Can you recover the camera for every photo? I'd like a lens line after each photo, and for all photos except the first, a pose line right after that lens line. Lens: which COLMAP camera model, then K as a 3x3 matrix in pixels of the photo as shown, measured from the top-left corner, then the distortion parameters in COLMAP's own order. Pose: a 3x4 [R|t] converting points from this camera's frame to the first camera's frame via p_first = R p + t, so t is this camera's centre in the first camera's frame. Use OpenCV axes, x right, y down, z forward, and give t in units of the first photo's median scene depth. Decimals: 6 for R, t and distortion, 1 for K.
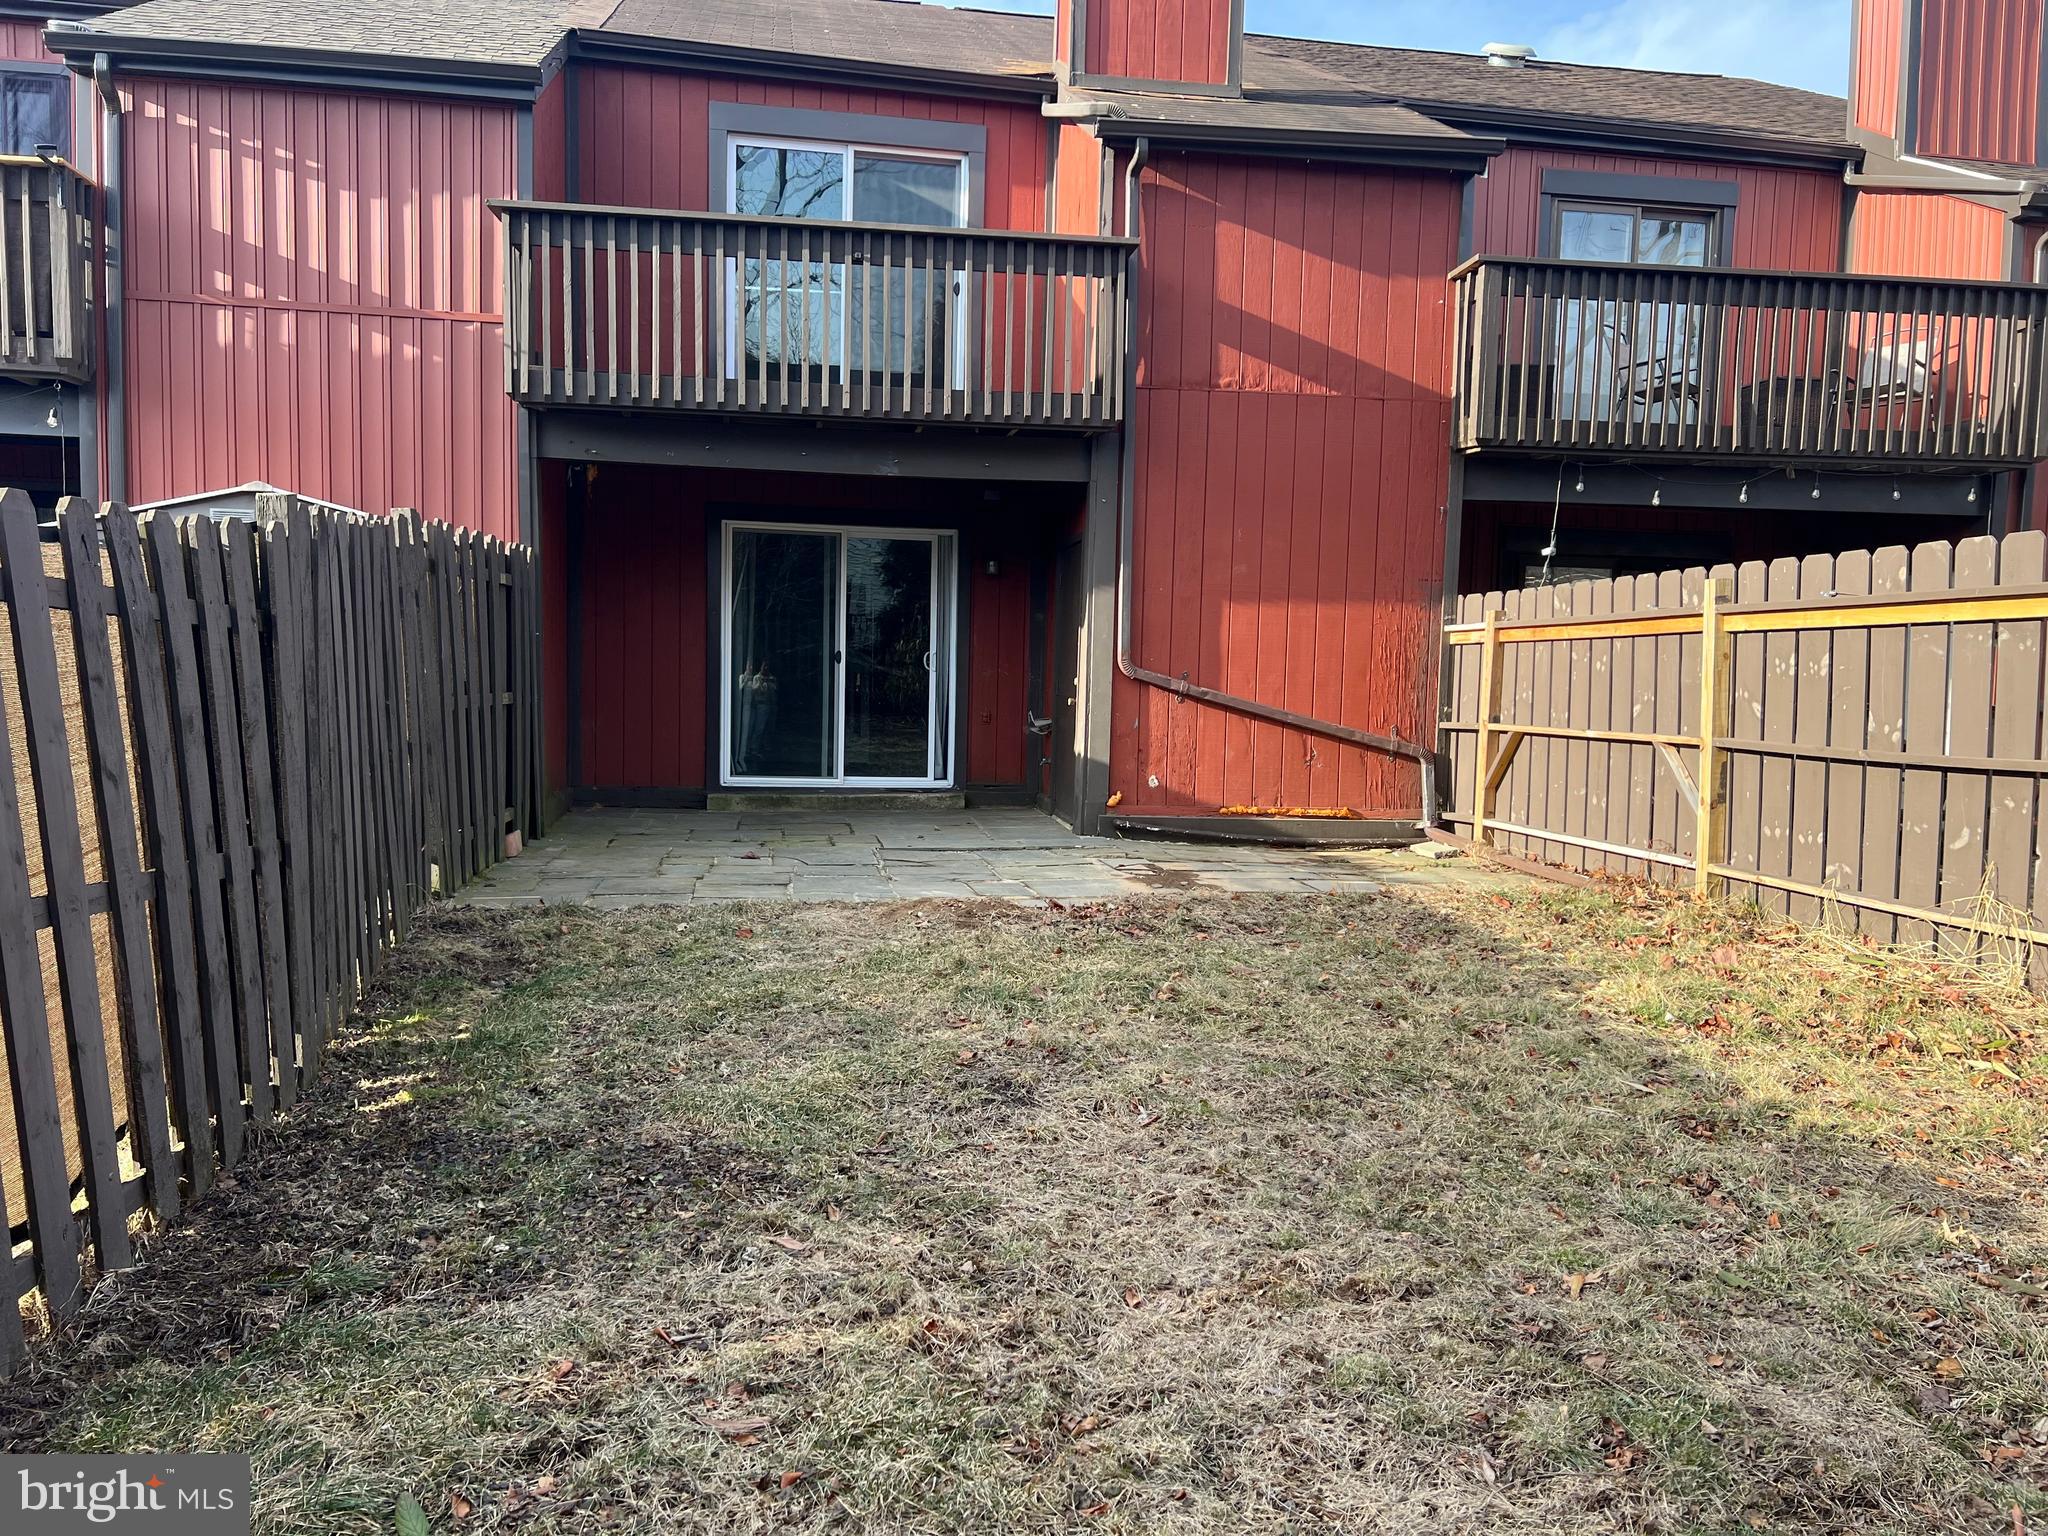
lens RADIAL K [[1547.6, 0, 1023.8], [0, 1547.6, 769.7], [0, 0, 1]] dist [0.056441, -0.049778]
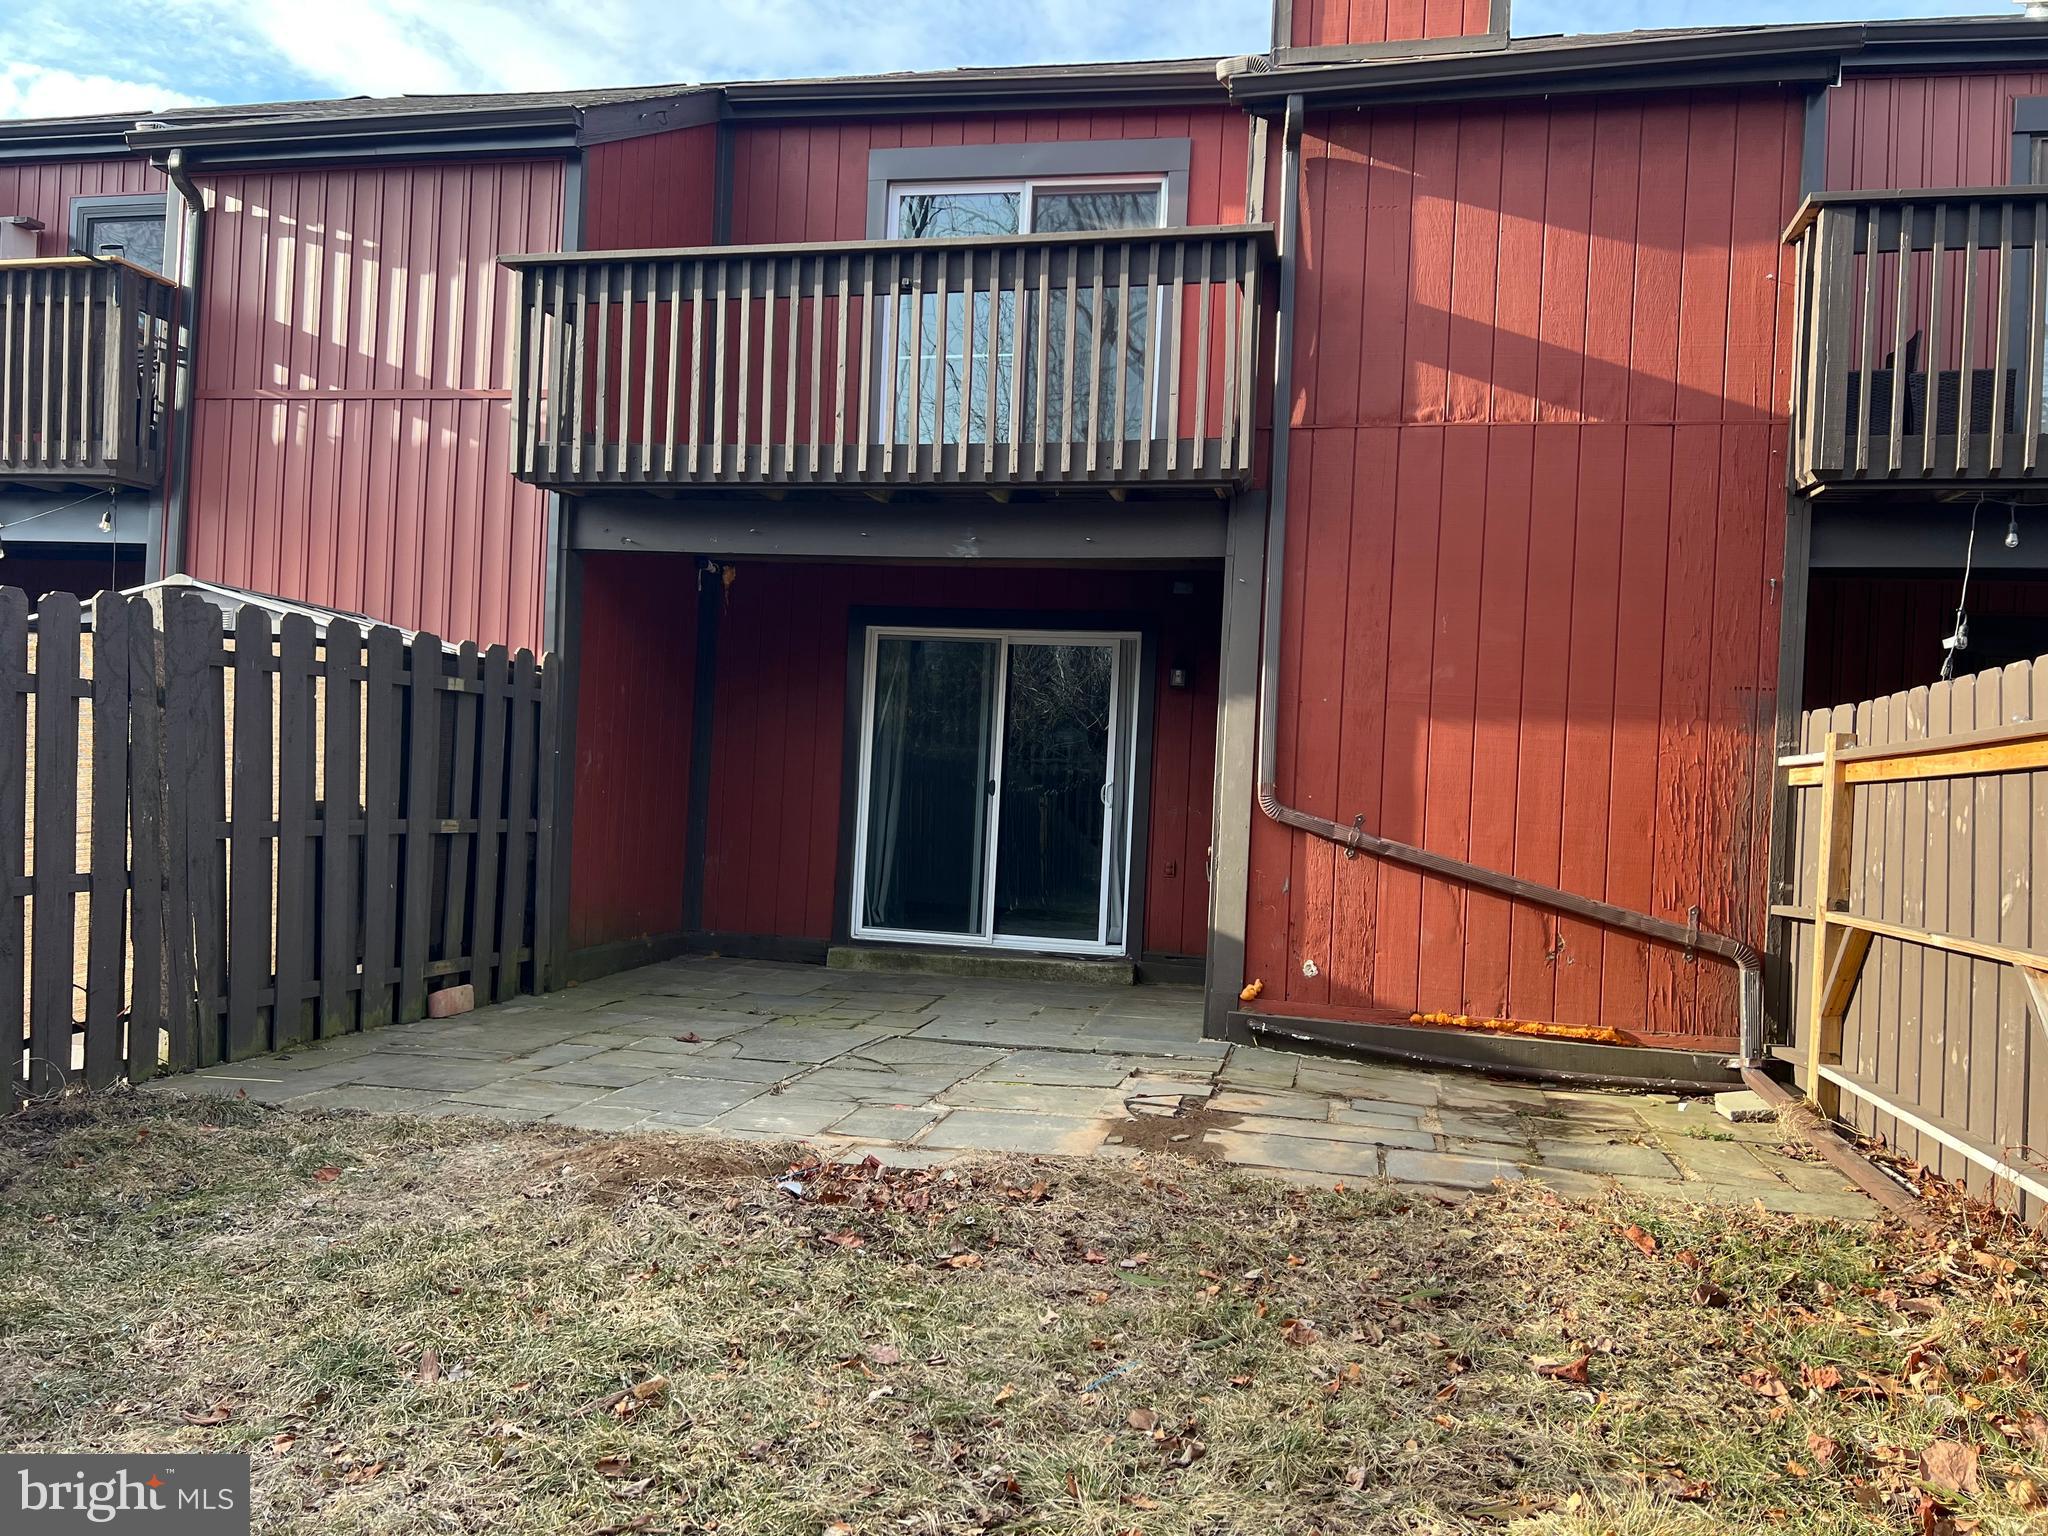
lens RADIAL K [[1547.6, 0, 1025.2], [0, 1547.6, 767.0], [0, 0, 1]] dist [0.056441, -0.049778]
pose [[0.929003, 0.015088, -0.369765, 0.225710], [-0.048730, 0.995456, -0.081811, -0.020064], [0.366851, 0.094021, 0.925516, 0.284035]]
